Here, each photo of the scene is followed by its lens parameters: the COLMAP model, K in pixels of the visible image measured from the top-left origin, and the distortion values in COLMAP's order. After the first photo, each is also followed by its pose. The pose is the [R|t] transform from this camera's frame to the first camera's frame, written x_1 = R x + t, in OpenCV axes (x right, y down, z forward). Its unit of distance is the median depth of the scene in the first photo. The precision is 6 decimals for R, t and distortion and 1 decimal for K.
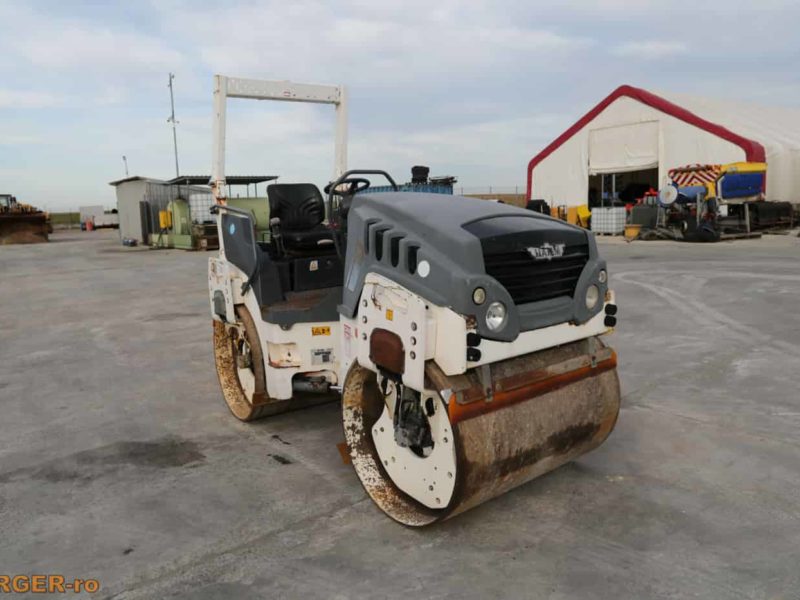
lens RADIAL K [[610.2, 0, 400.0], [0, 610.2, 300.0], [0, 0, 1]] dist [-0.071500, 0.078430]
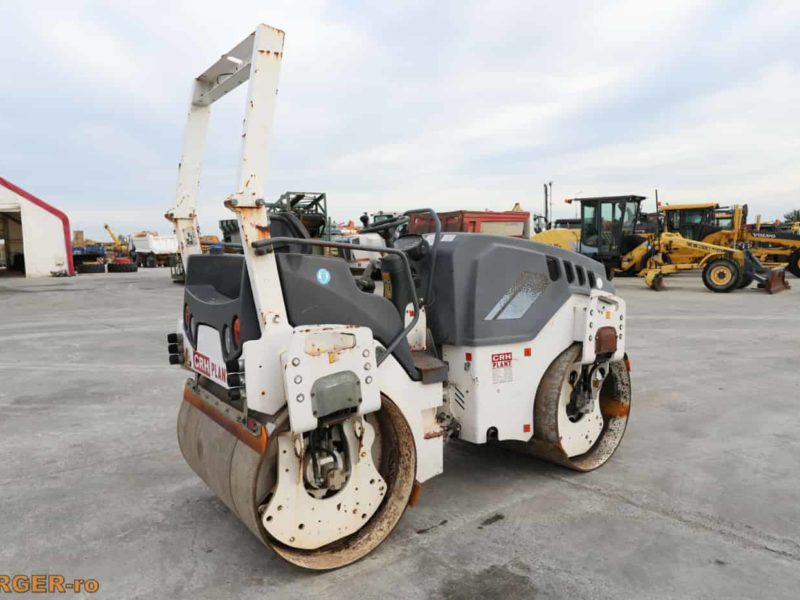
lens RADIAL K [[610.2, 0, 400.0], [0, 610.2, 300.0], [0, 0, 1]] dist [-0.071500, 0.078430]
pose [[0.018046, -0.066254, 0.997640, -1.384407], [0.178144, 0.982049, 0.061996, -0.179524], [-0.983839, 0.176605, 0.029525, 1.351027]]
